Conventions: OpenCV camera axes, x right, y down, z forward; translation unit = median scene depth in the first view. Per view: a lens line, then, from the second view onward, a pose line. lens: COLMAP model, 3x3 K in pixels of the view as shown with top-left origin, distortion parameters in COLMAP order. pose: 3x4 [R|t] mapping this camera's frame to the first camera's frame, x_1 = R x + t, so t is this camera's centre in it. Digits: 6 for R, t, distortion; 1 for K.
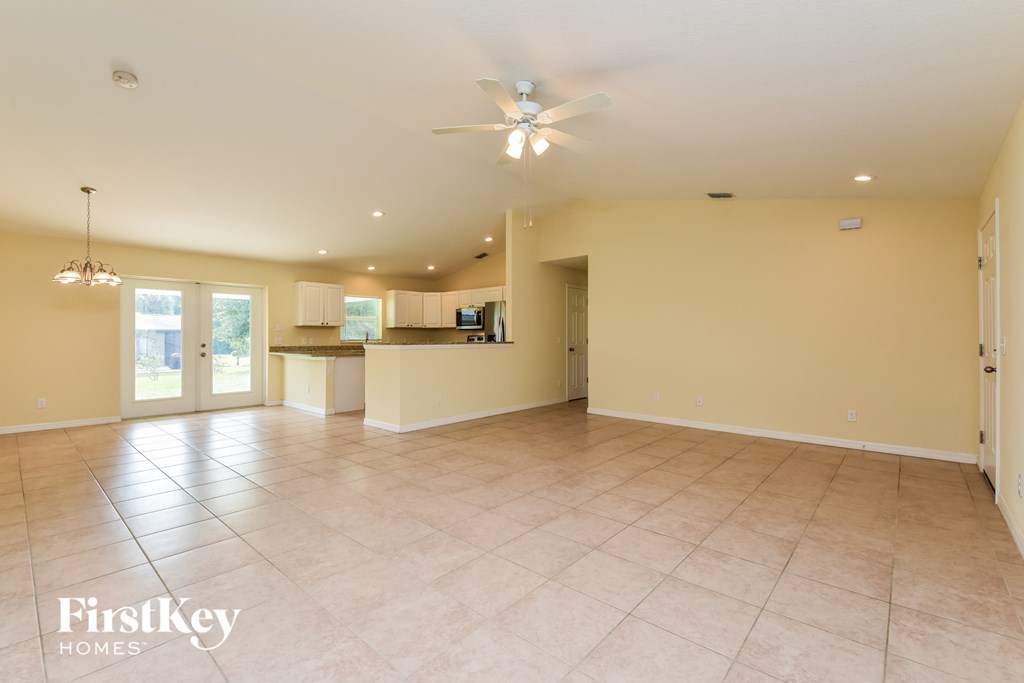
lens RADIAL K [[450.1, 0, 513.0], [0, 450.1, 338.9], [0, 0, 1]] dist [-0.002715, -0.000475]
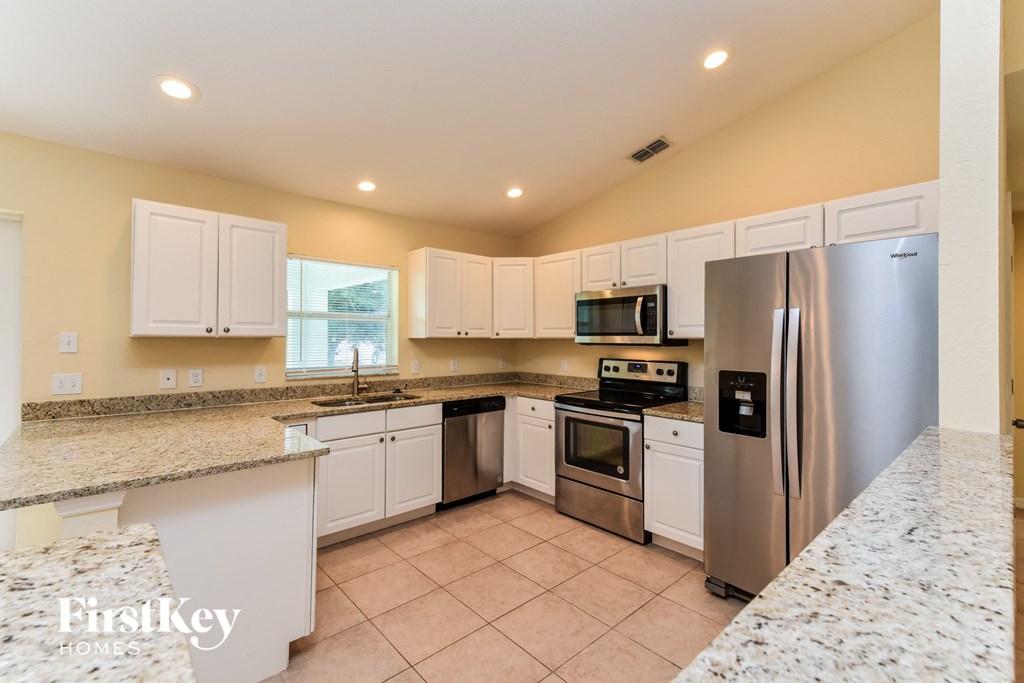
lens RADIAL K [[450.1, 0, 515.0], [0, 450.1, 338.2], [0, 0, 1]] dist [-0.002715, -0.000475]
pose [[0.994164, 0.003384, -0.107827, -0.264435], [-0.004067, 0.999973, -0.006109, -0.044597], [0.107804, 0.006512, 0.994151, 1.145606]]
